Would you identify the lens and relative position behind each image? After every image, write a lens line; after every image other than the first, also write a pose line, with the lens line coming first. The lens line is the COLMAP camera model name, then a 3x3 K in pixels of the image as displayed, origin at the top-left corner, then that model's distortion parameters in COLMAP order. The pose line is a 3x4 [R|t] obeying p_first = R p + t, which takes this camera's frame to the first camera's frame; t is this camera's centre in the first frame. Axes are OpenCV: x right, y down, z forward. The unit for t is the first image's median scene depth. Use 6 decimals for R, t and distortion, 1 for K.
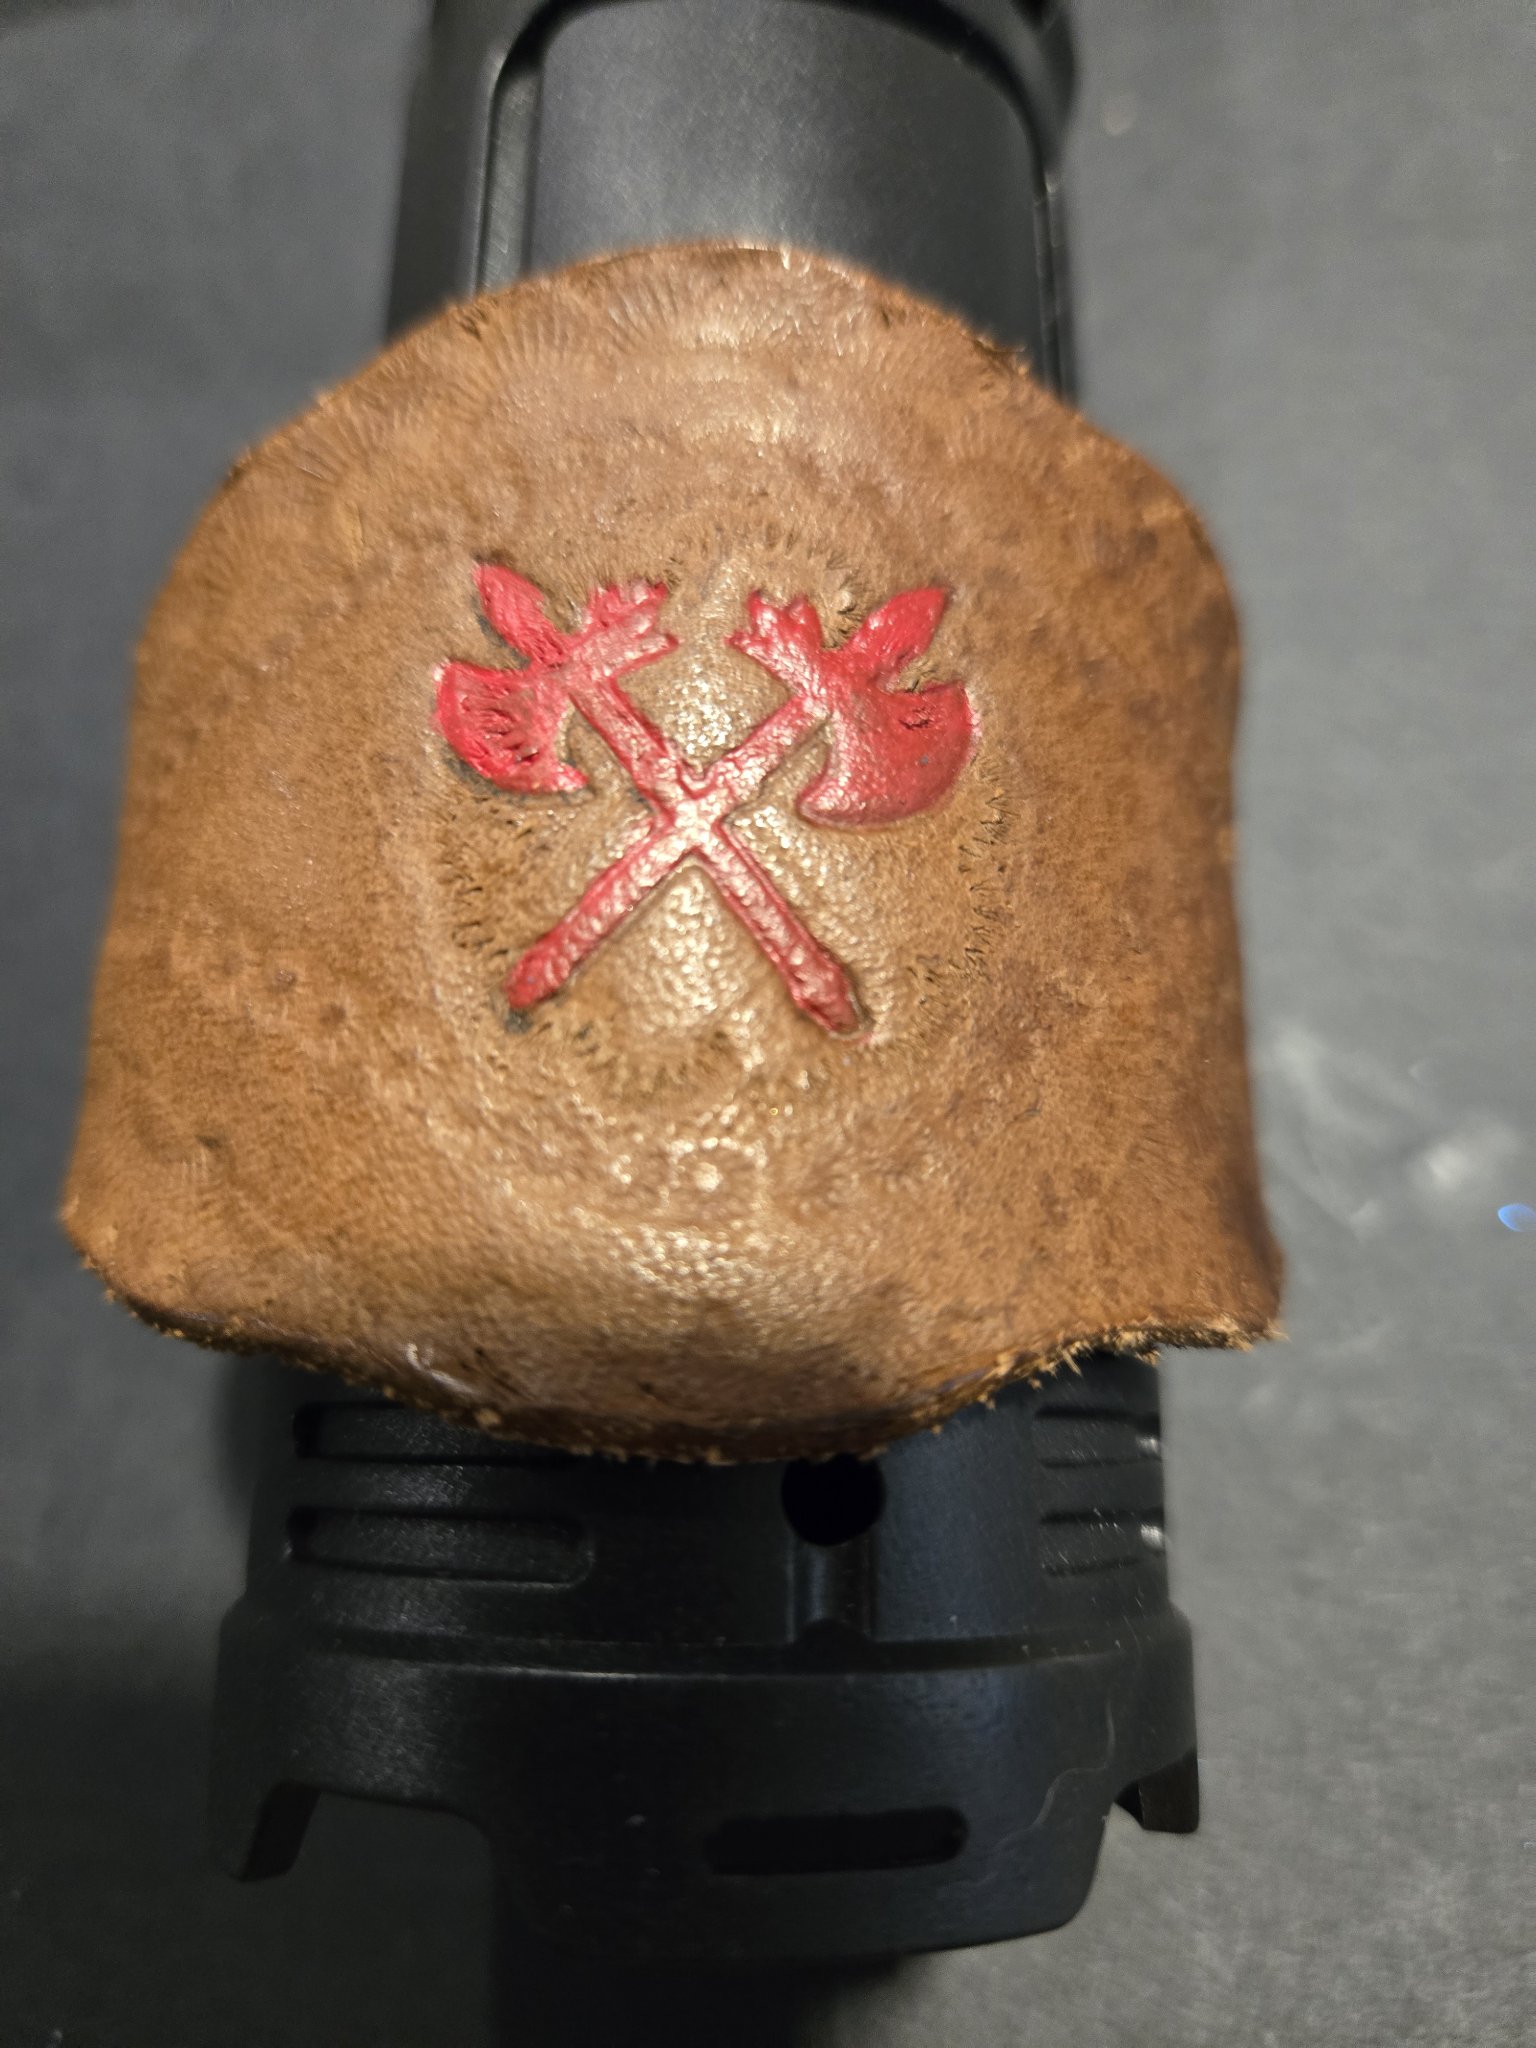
lens RADIAL K [[1889.7, 0, 768.0], [0, 1889.7, 1024.0], [0, 0, 1]] dist [-0.253952, -0.004988]
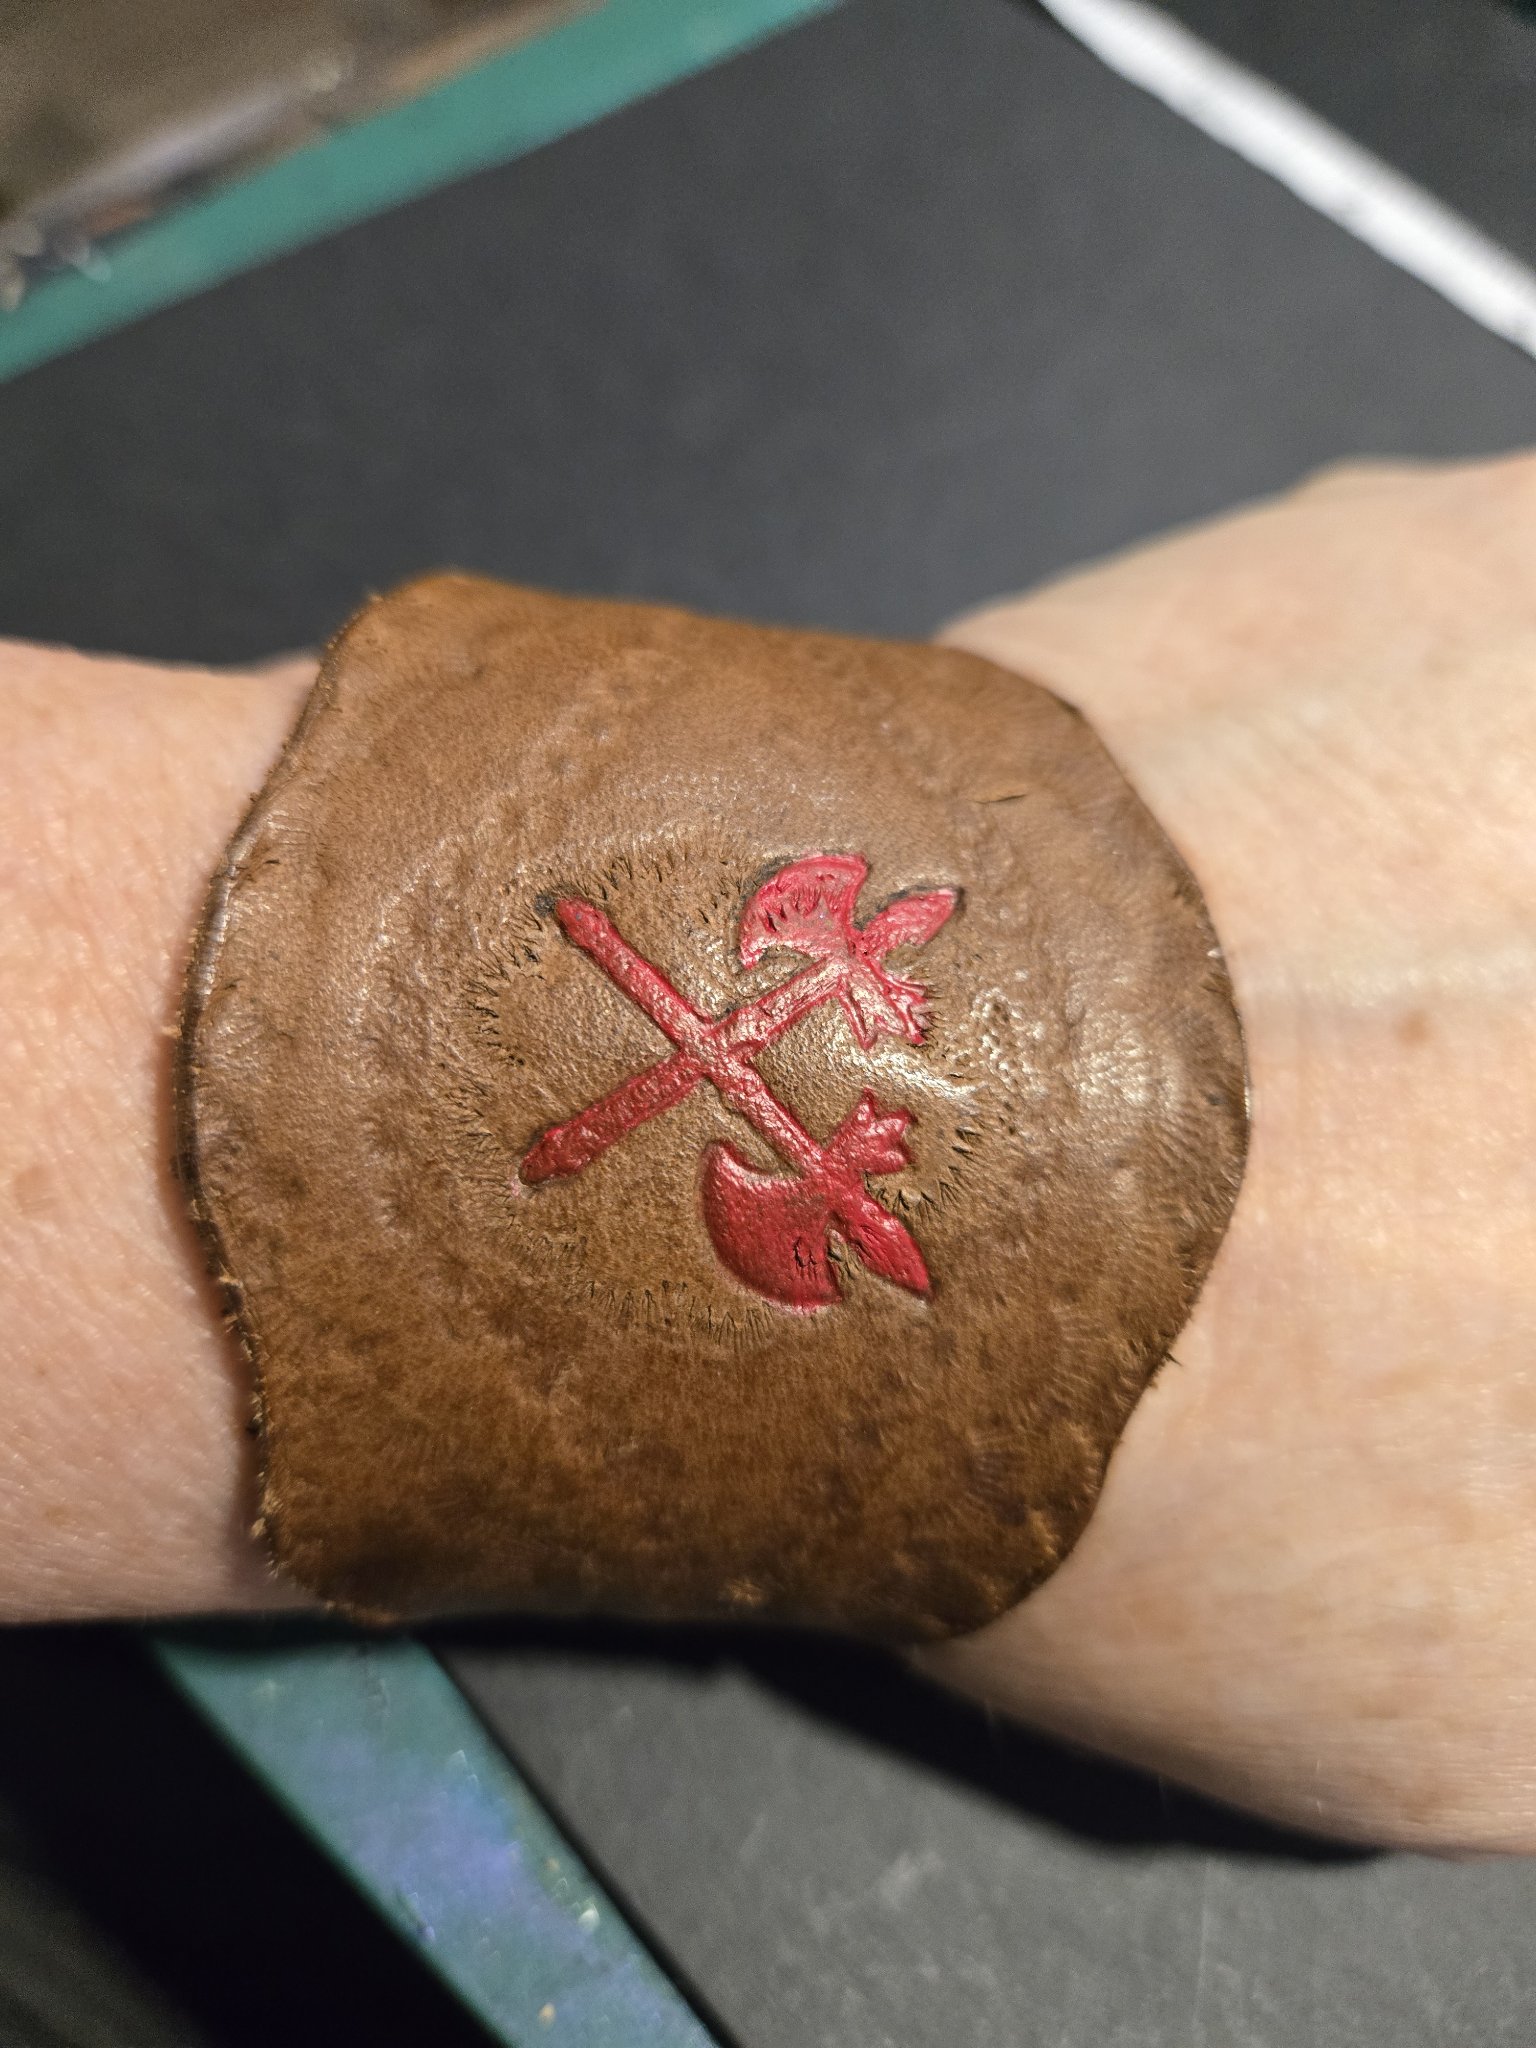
lens RADIAL K [[1889.7, 0, 768.0], [0, 1889.7, 1024.0], [0, 0, 1]] dist [-0.253952, -0.004988]
pose [[-0.026360, 0.978592, -0.204114, 0.176839], [-0.998783, -0.017268, 0.046197, -0.192463], [0.041683, 0.205084, 0.977856, -0.159916]]
